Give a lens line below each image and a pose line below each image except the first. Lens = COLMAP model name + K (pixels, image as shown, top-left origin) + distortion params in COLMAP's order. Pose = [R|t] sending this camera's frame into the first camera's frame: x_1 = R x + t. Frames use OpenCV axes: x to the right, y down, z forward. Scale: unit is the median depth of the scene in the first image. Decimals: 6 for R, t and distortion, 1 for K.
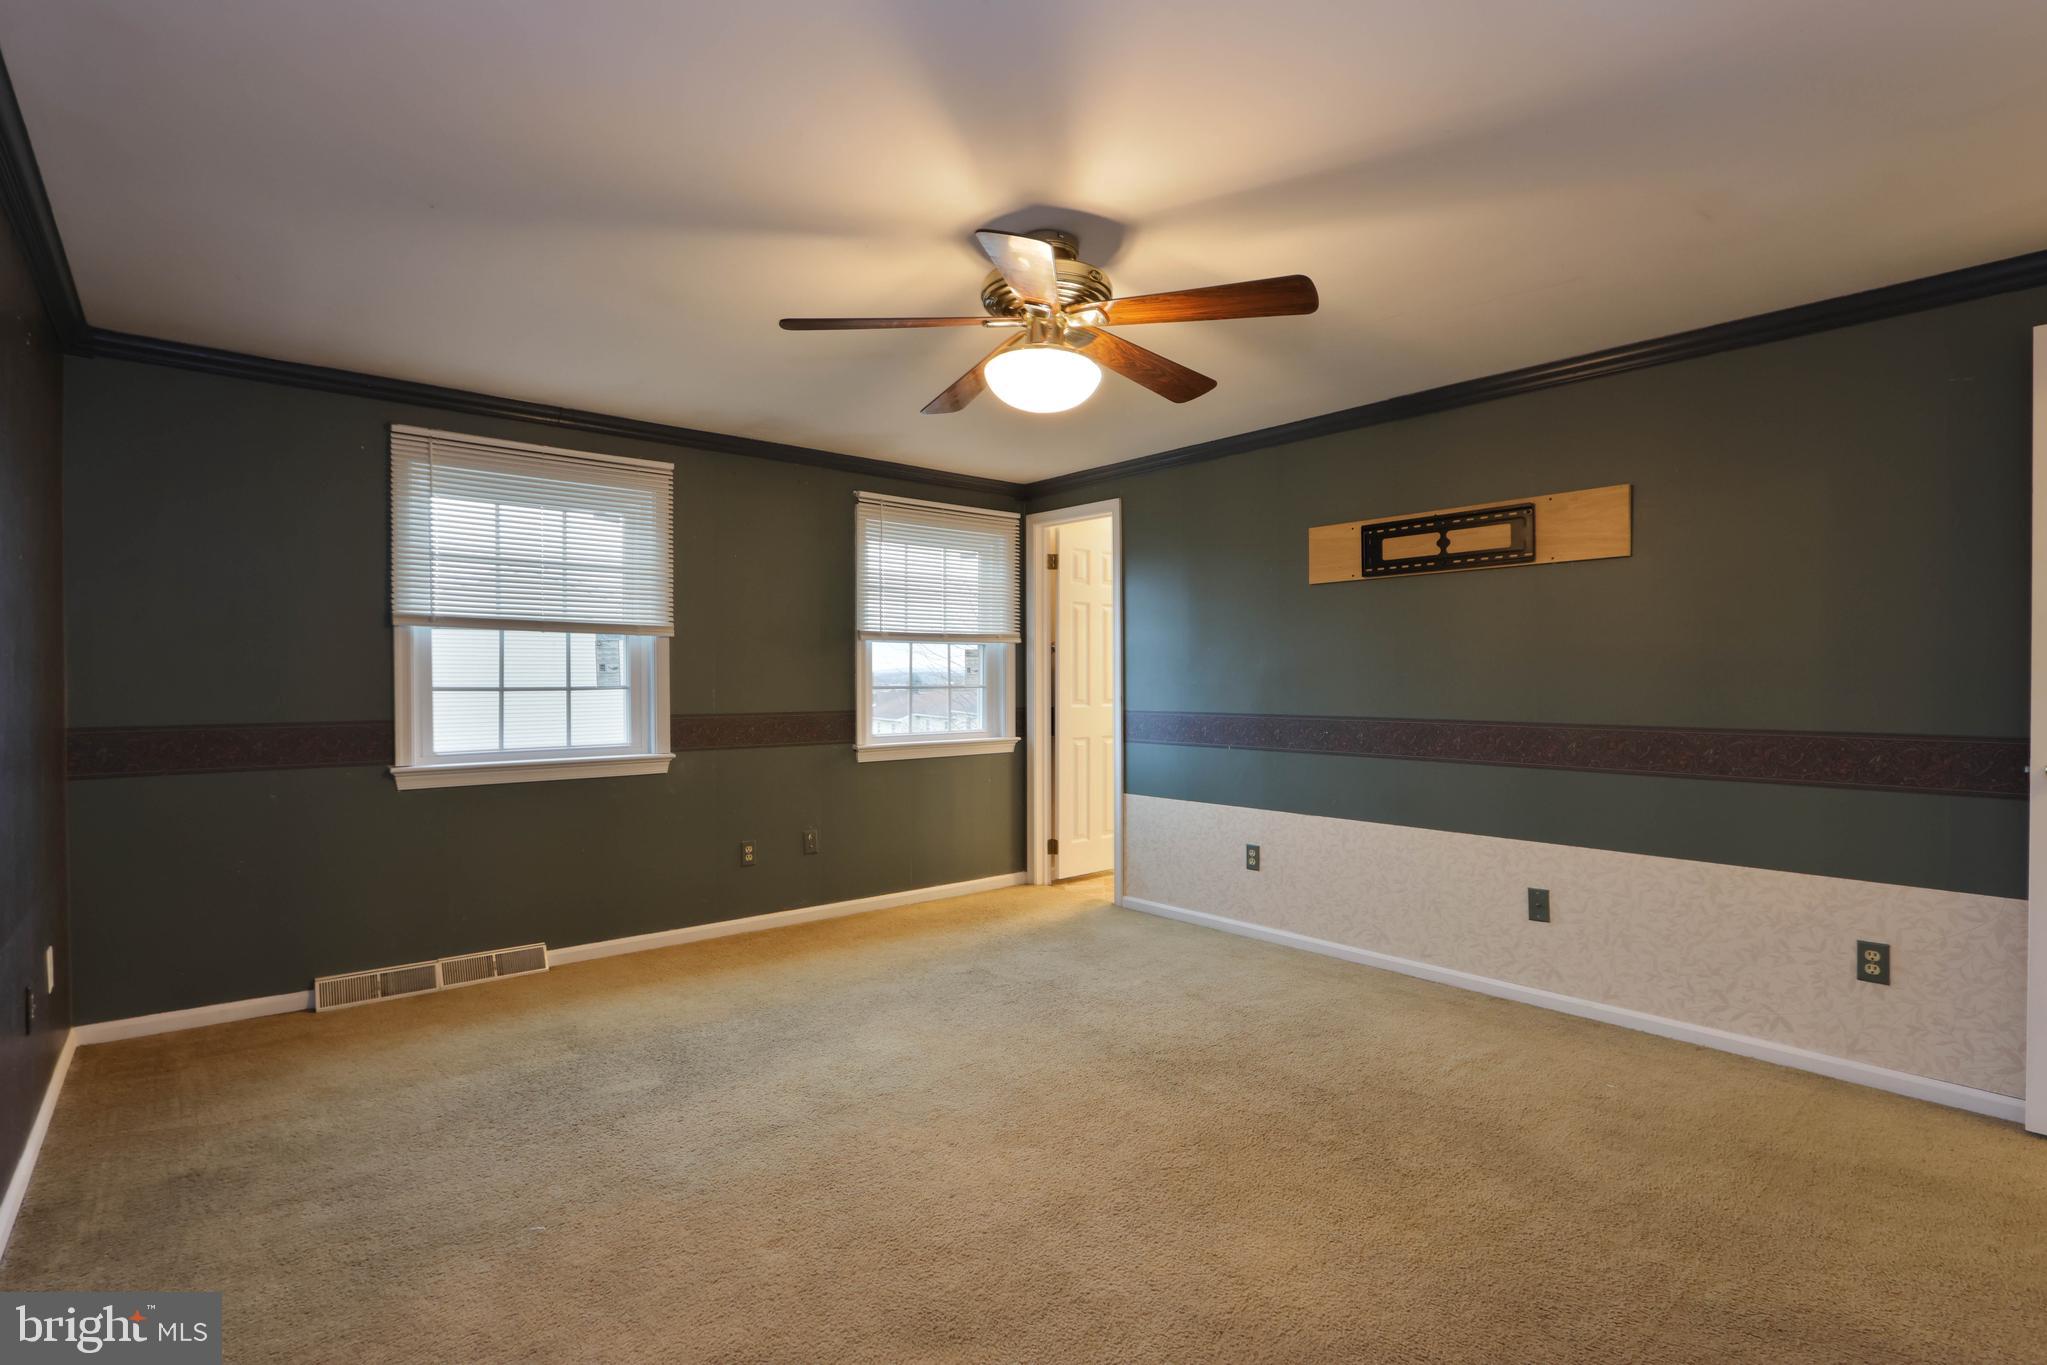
lens RADIAL K [[969.6, 0, 1040.5], [0, 969.6, 680.4], [0, 0, 1]] dist [-0.009741, 0.000219]
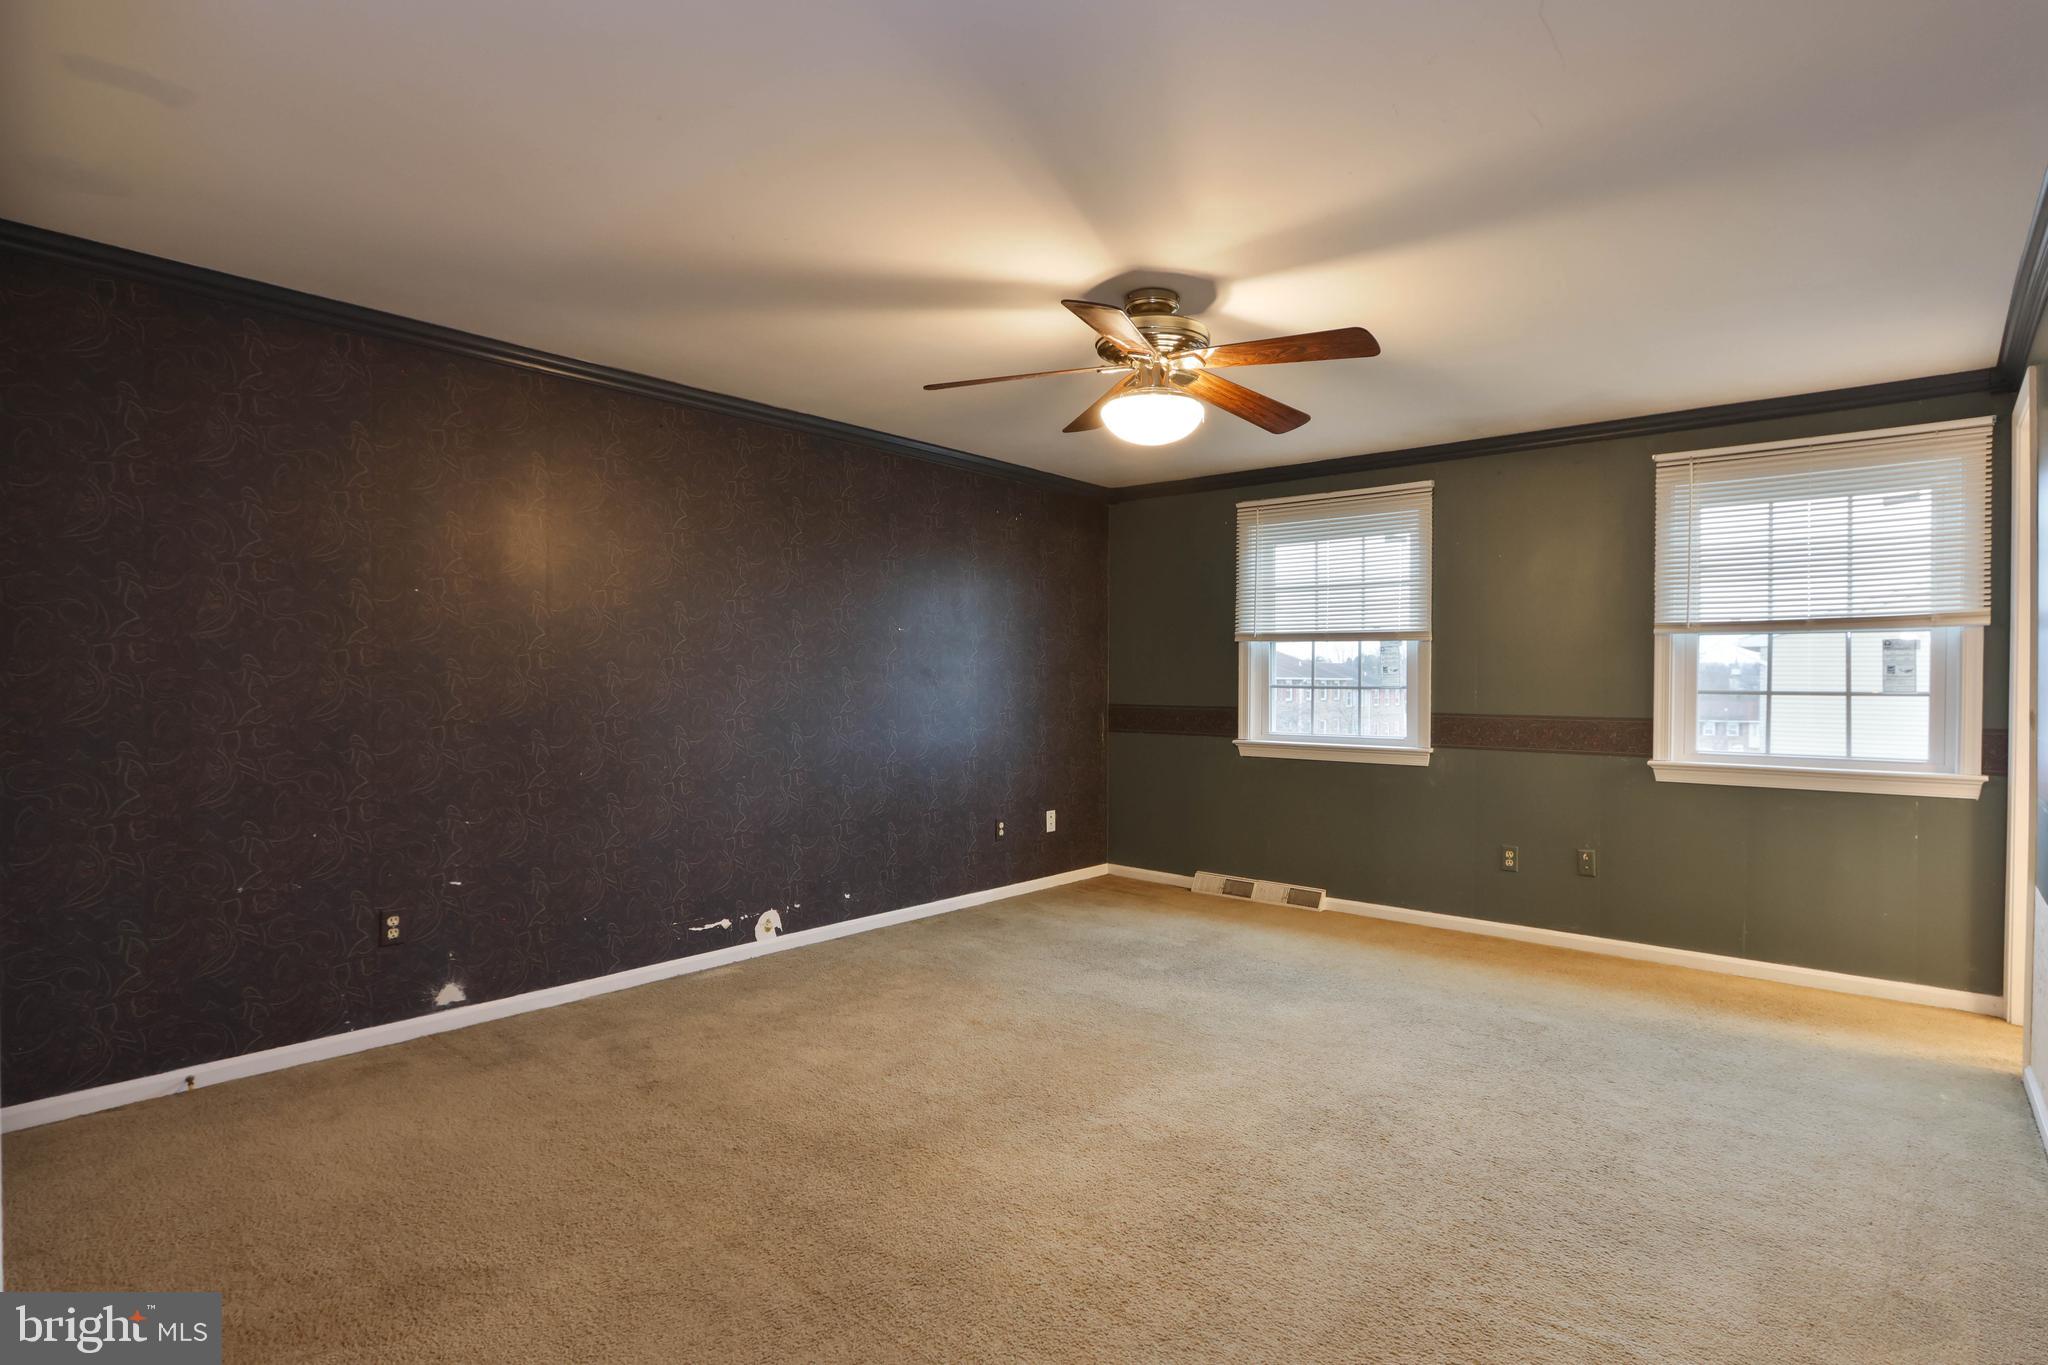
lens RADIAL K [[1022.2, 0, 1041.6], [0, 1022.2, 689.4], [0, 0, 1]] dist [-0.031830, 0.000405]
pose [[0.156491, 0.011089, -0.987617, 0.672798], [-0.006929, 0.999925, 0.010129, 0.000620], [0.987655, 0.005258, 0.156556, 0.394875]]
